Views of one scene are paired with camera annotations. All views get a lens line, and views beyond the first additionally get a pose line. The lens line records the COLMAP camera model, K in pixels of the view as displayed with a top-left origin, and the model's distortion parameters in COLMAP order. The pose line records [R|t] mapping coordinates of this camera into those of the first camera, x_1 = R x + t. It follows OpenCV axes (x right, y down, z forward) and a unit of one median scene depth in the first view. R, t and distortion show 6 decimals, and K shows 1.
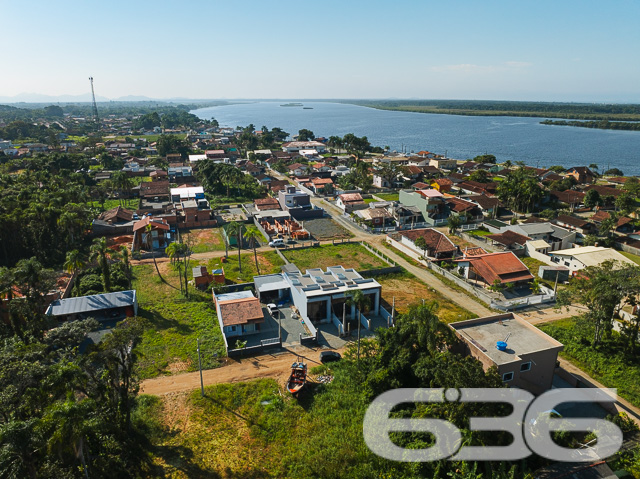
lens RADIAL K [[449.2, 0, 320.0], [0, 449.2, 239.5], [0, 0, 1]] dist [-0.035854, -0.001381]
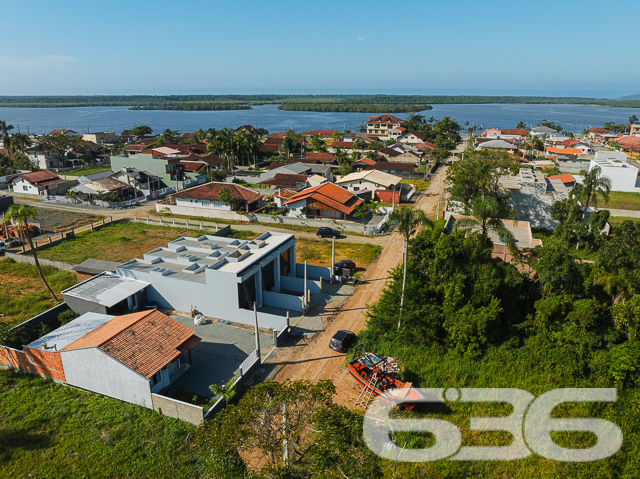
lens RADIAL K [[449.2, 0, 320.0], [0, 449.2, 239.5], [0, 0, 1]] dist [-0.035854, -0.001381]
pose [[0.632183, -0.236475, 0.737851, -0.257871], [0.228929, 0.966780, 0.113700, 0.028354], [-0.740227, 0.097037, 0.665318, 0.355054]]
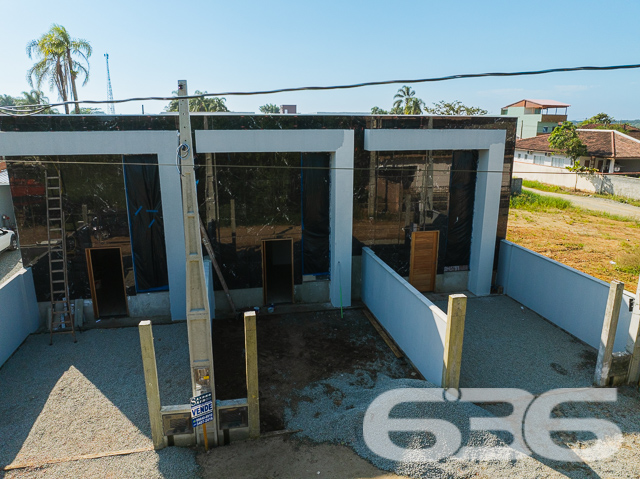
lens RADIAL K [[453.8, 0, 320.0], [0, 453.8, 239.5], [0, 0, 1]] dist [-0.043007, 0.006751]
pose [[0.993754, 0.031231, -0.107131, 0.060385], [-0.036599, 0.998152, -0.048511, 0.114586], [0.105418, 0.052128, 0.993061, 0.590179]]
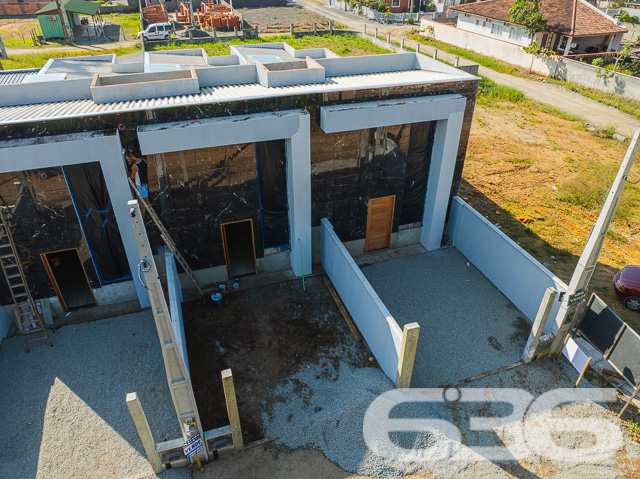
lens RADIAL K [[453.8, 0, 320.0], [0, 453.8, 239.5], [0, 0, 1]] dist [-0.043007, 0.006751]
pose [[0.999991, 0.002366, 0.003531, 0.058075], [-0.003255, 0.960576, 0.278000, 0.081391], [-0.002734, -0.278009, 0.960575, 0.591814]]
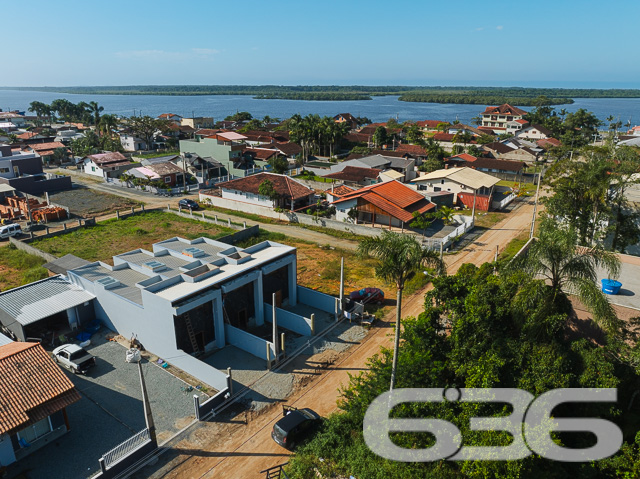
lens RADIAL K [[453.8, 0, 320.0], [0, 453.8, 239.5], [0, 0, 1]] dist [-0.043007, 0.006751]
pose [[0.814586, -0.183359, 0.550298, -0.092700], [0.169641, 0.982550, 0.076272, 0.041081], [-0.554681, 0.031223, 0.831477, 0.386683]]
